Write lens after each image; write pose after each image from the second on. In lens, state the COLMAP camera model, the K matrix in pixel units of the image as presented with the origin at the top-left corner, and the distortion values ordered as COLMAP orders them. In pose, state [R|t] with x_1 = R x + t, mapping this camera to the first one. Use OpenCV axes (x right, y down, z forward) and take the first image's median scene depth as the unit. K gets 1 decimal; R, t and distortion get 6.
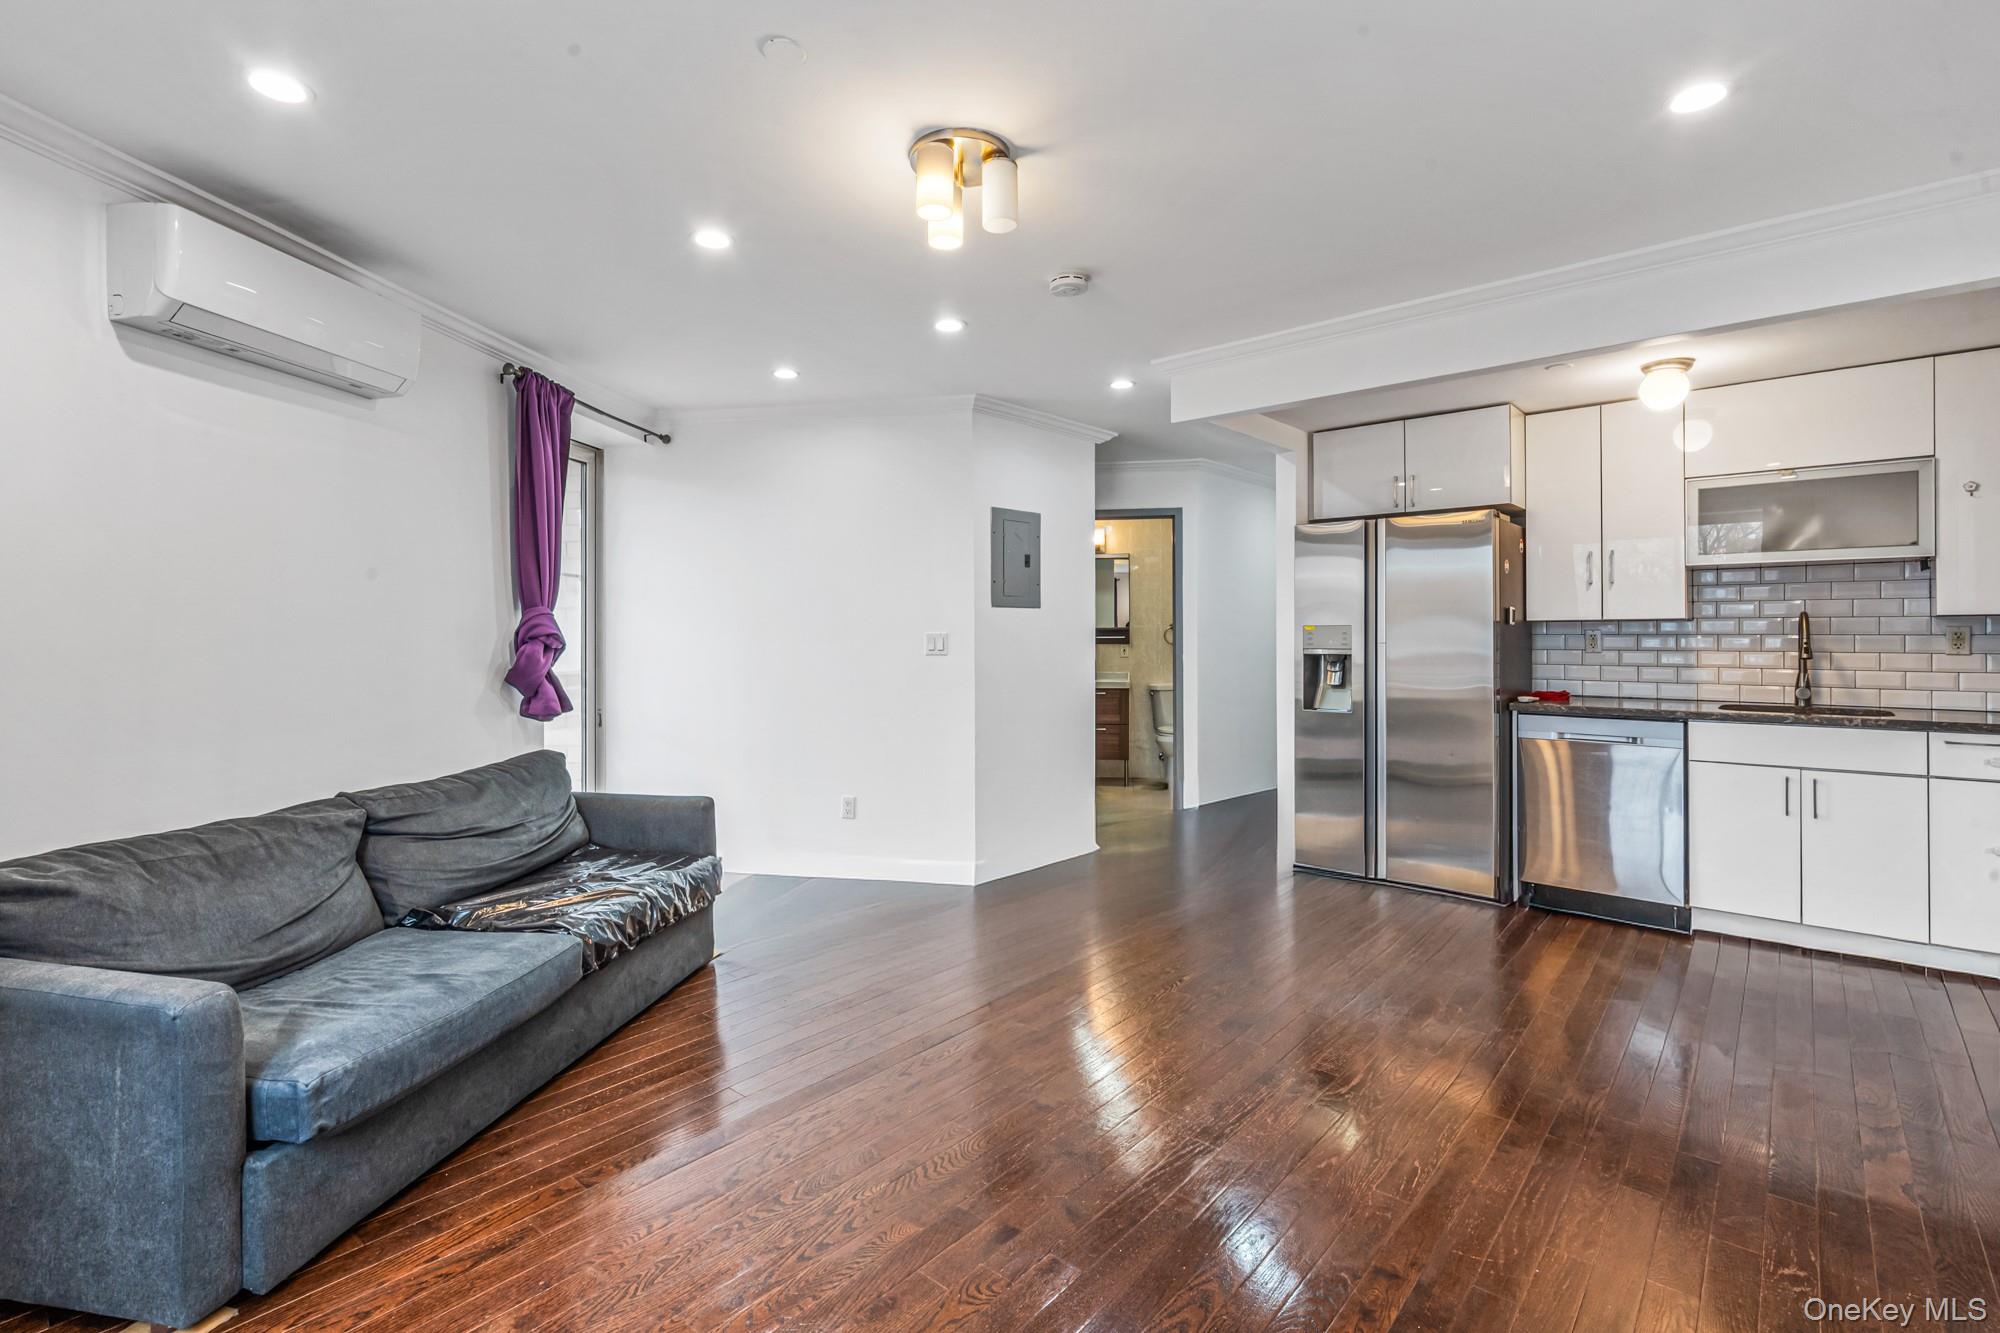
lens RADIAL K [[934.4, 0, 994.2], [0, 934.4, 628.7], [0, 0, 1]] dist [-0.000099, 0.000011]
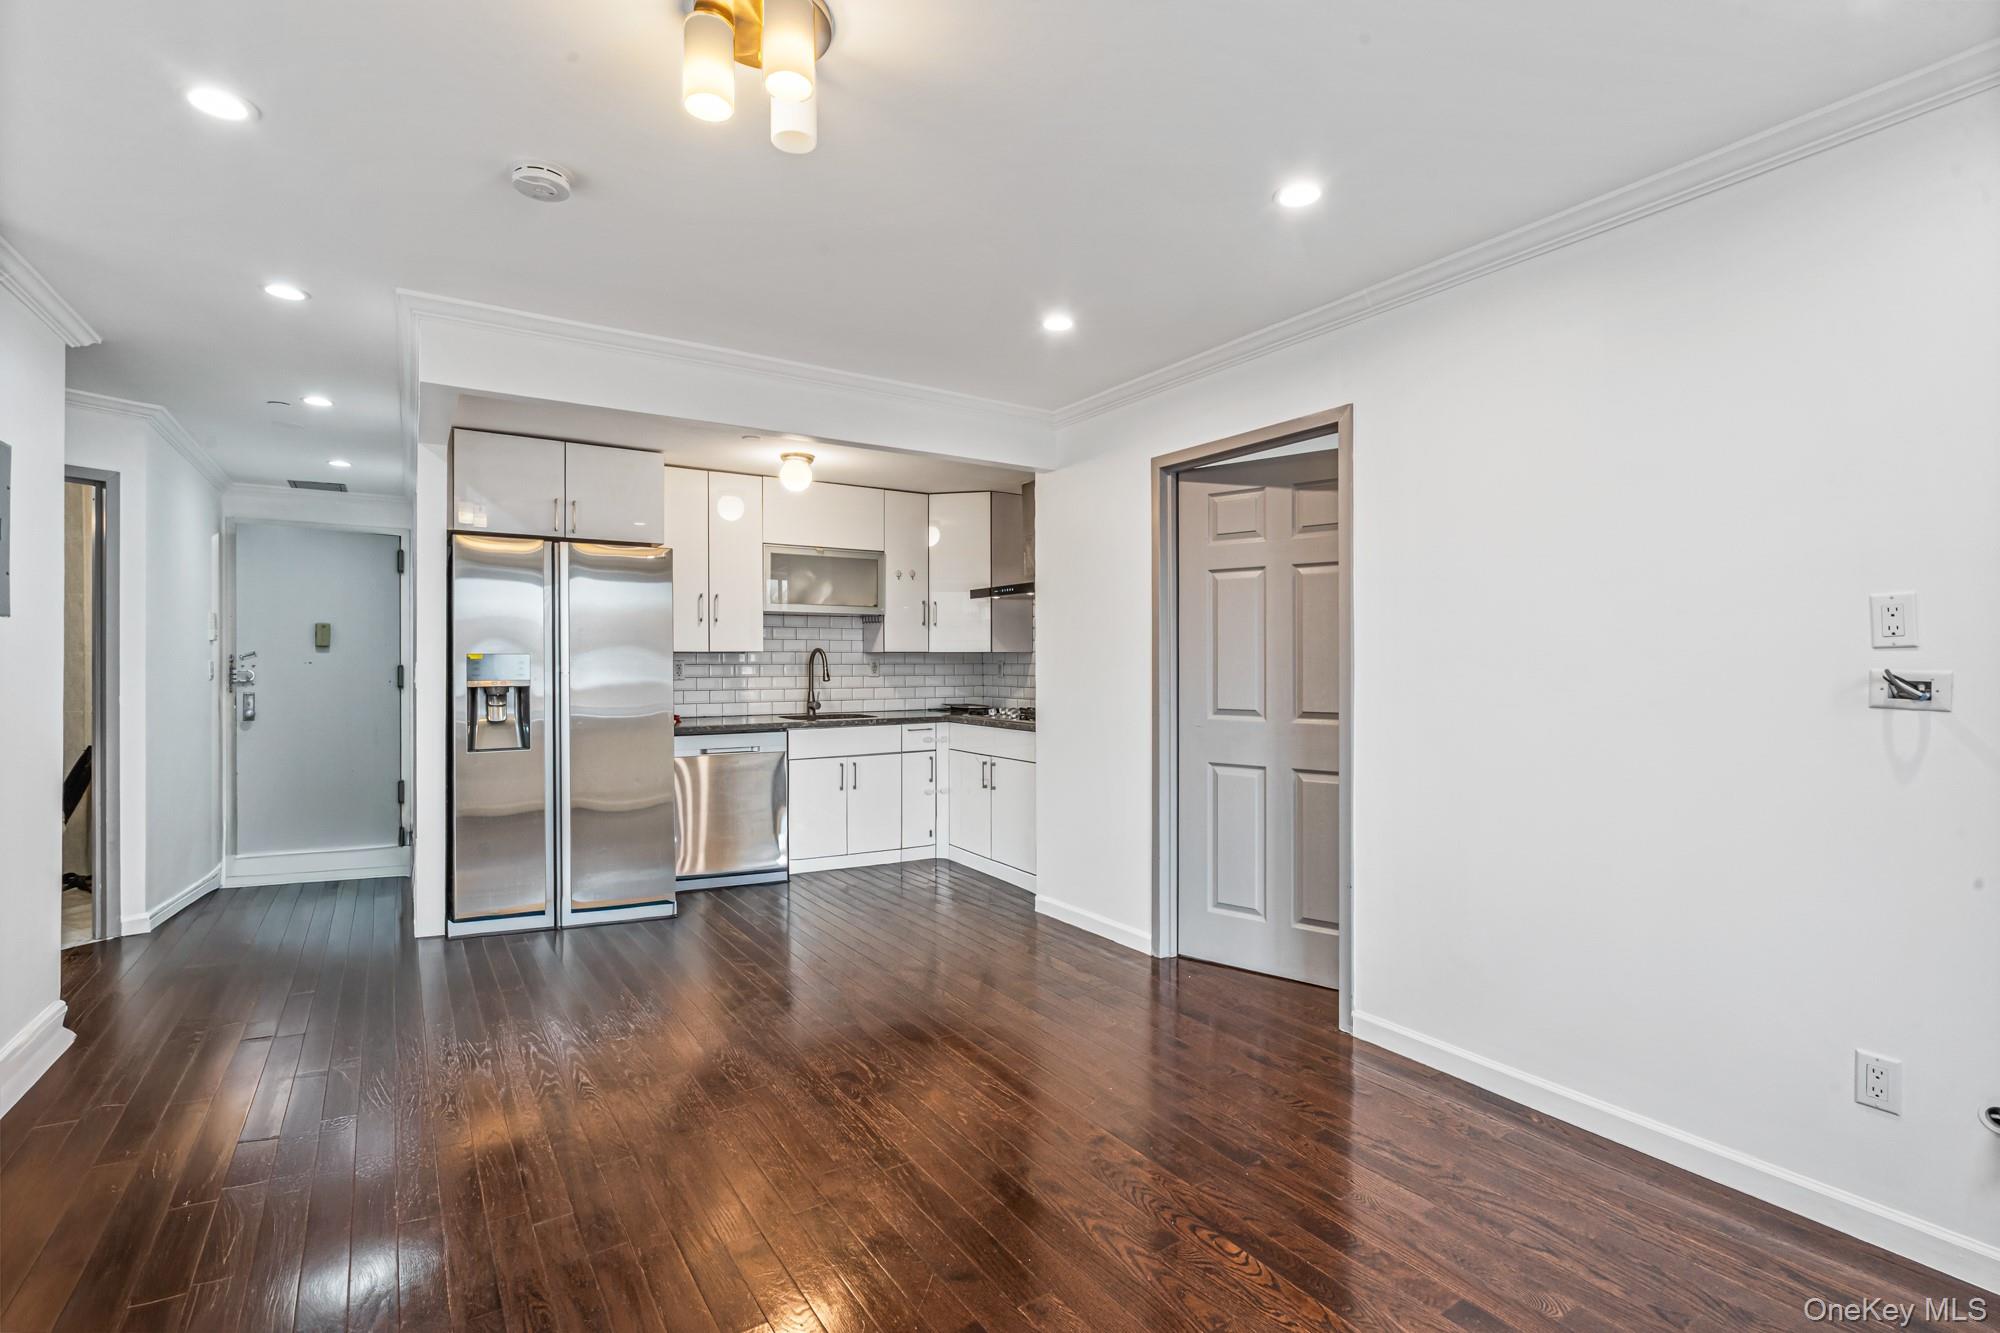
lens RADIAL K [[916.2, 0, 984.3], [0, 916.2, 667.9], [0, 0, 1]] dist [-0.000722, 0.000458]
pose [[0.267494, -0.003486, 0.963553, -0.408626], [-0.002313, 0.999988, 0.004260, 0.005374], [-0.963557, -0.003368, 0.267483, 0.378383]]
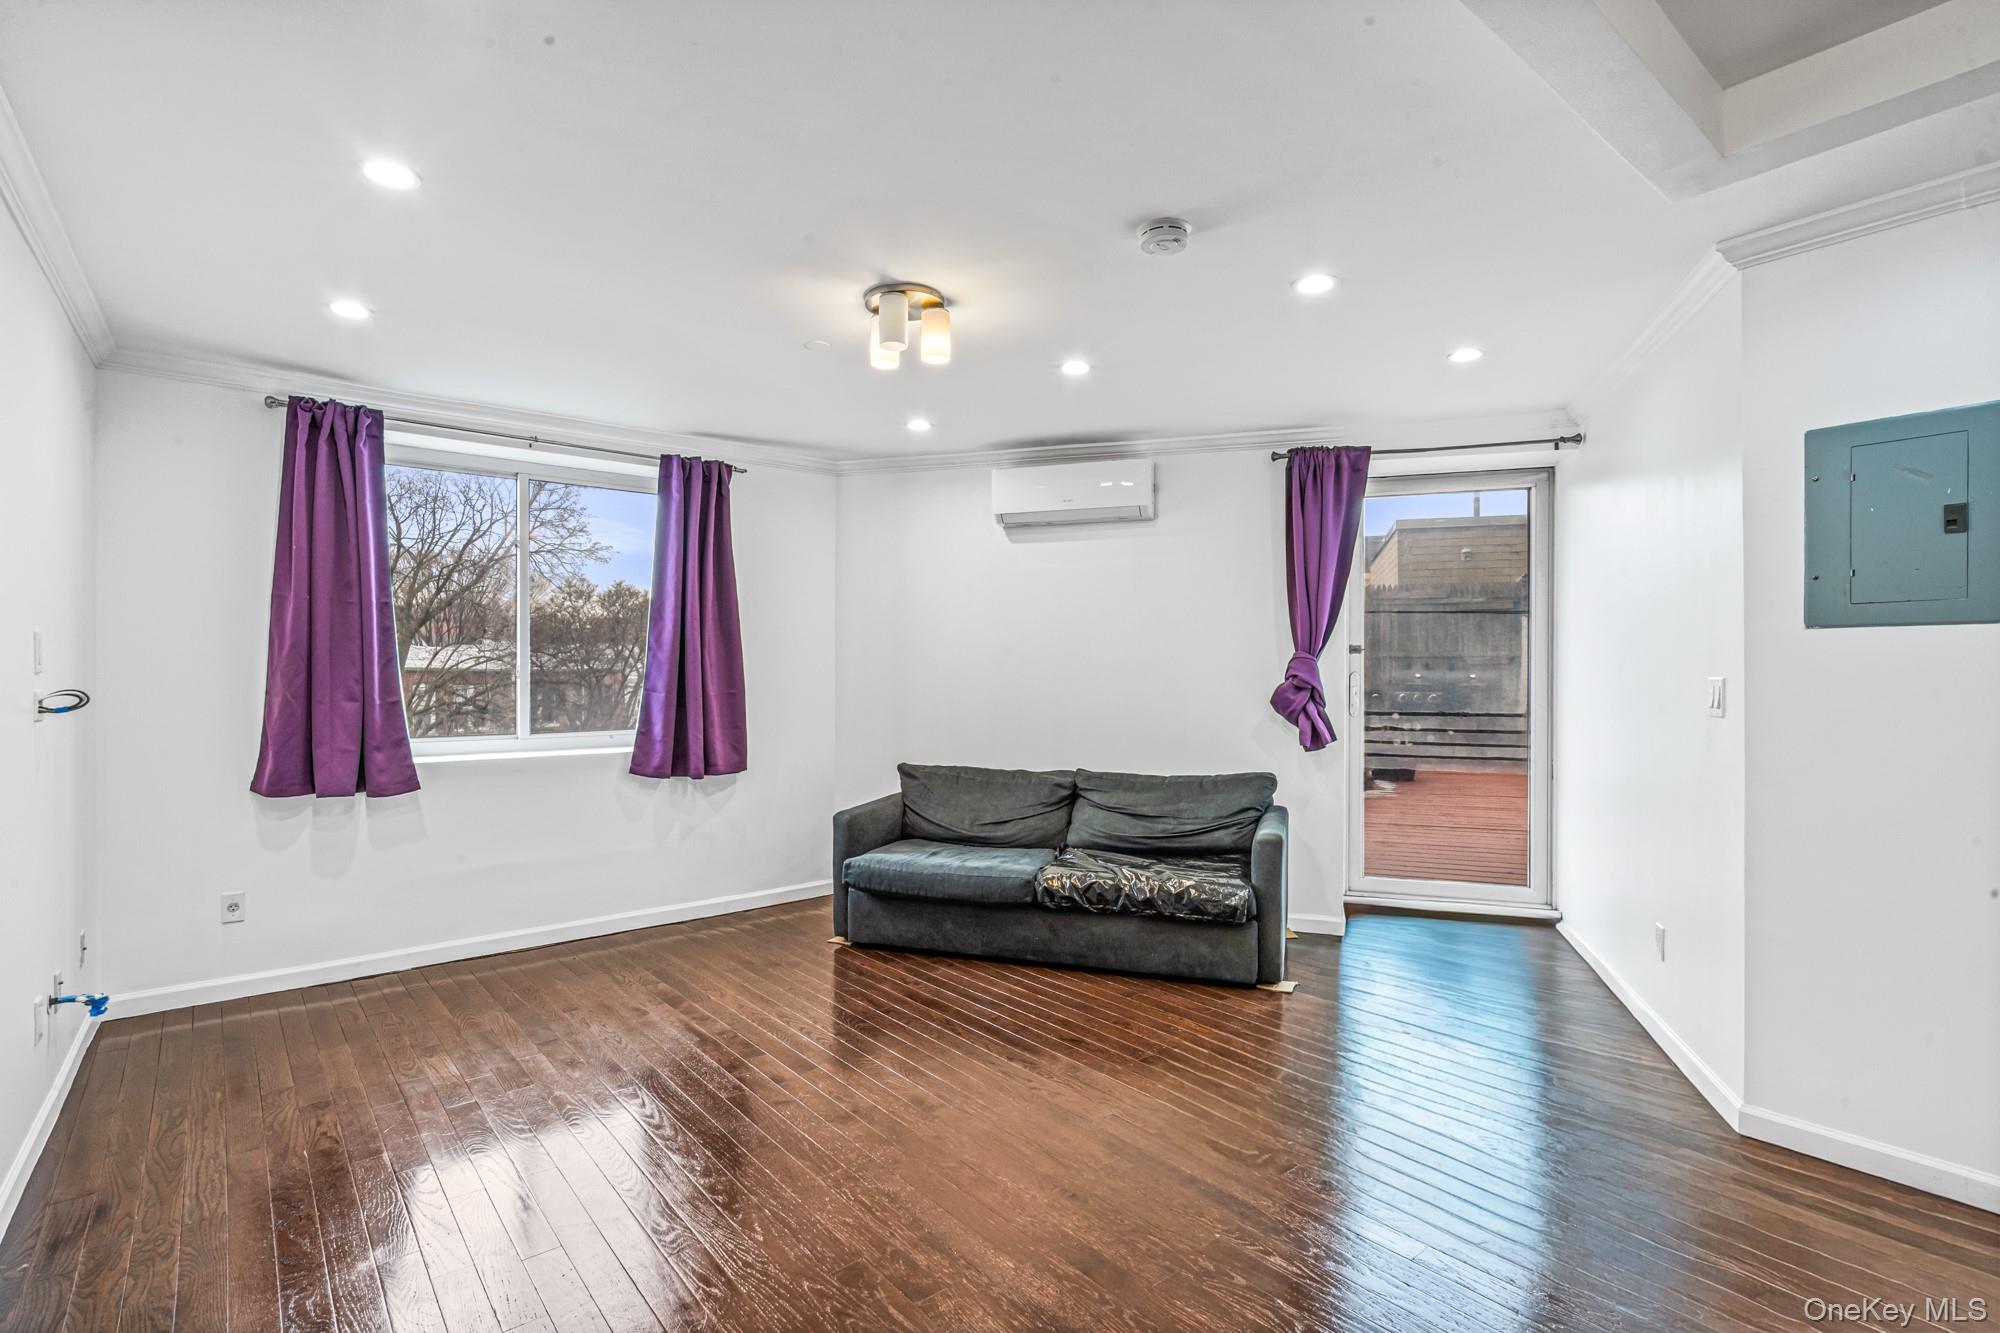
lens RADIAL K [[943.6, 0, 953.3], [0, 943.6, 675.3], [0, 0, 1]] dist [-0.002784, -0.000053]
pose [[-0.198777, 0.005879, -0.980027, 0.709780], [0.002809, 0.999981, 0.005429, -0.002075], [0.980041, -0.001674, -0.198790, 0.781749]]
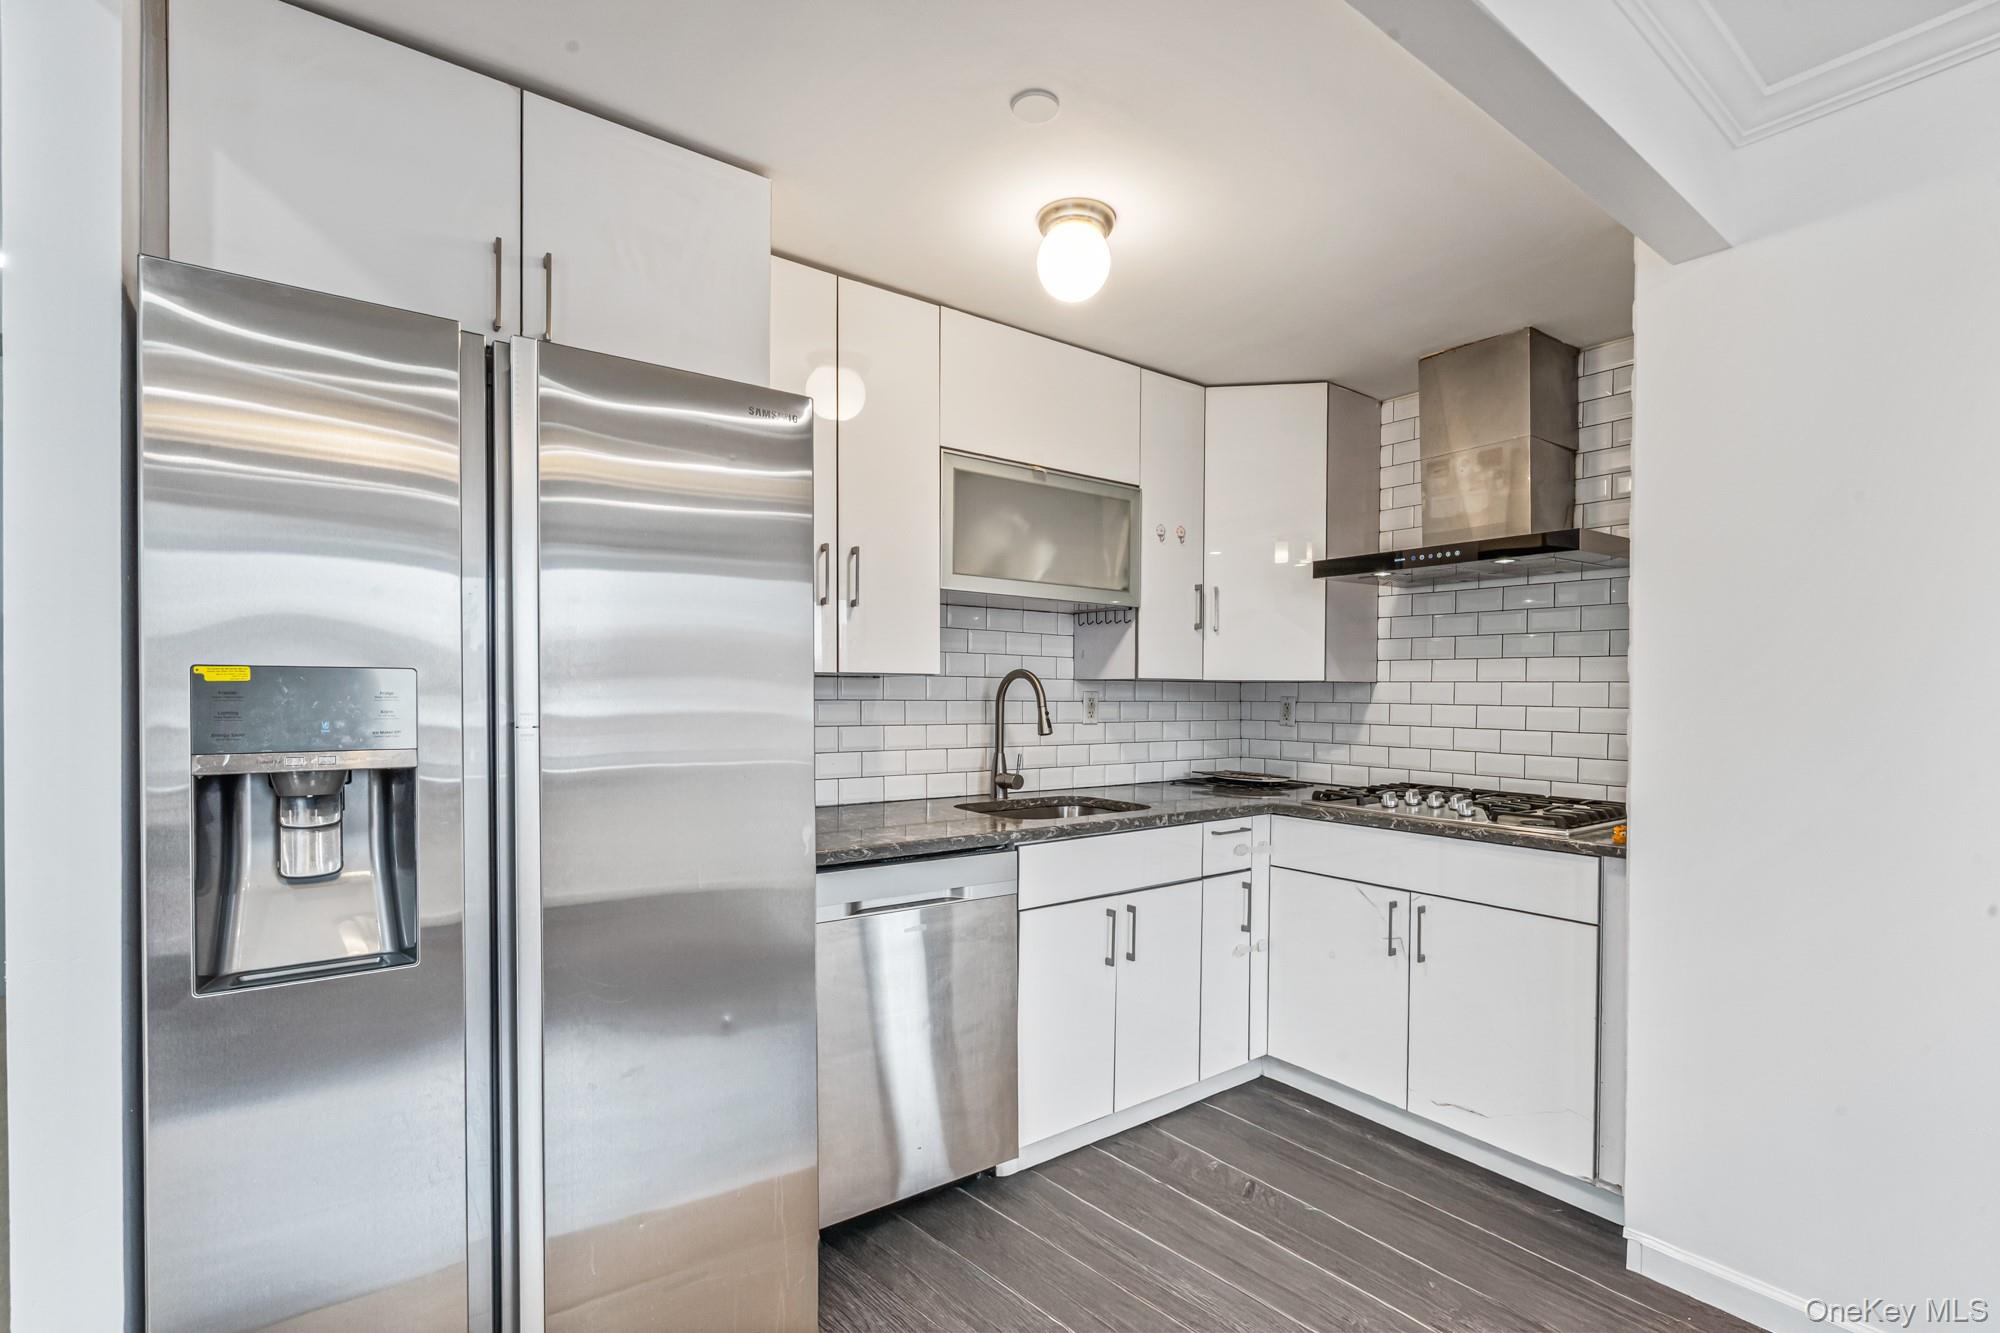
lens RADIAL K [[928.3, 0, 999.1], [0, 928.3, 712.0], [0, 0, 1]] dist [0.001229, 0.000166]
pose [[0.194828, -0.013783, 0.980741, 0.152248], [-0.010442, 0.999815, 0.016125, 0.003203], [-0.980782, -0.013383, 0.194648, 0.868255]]
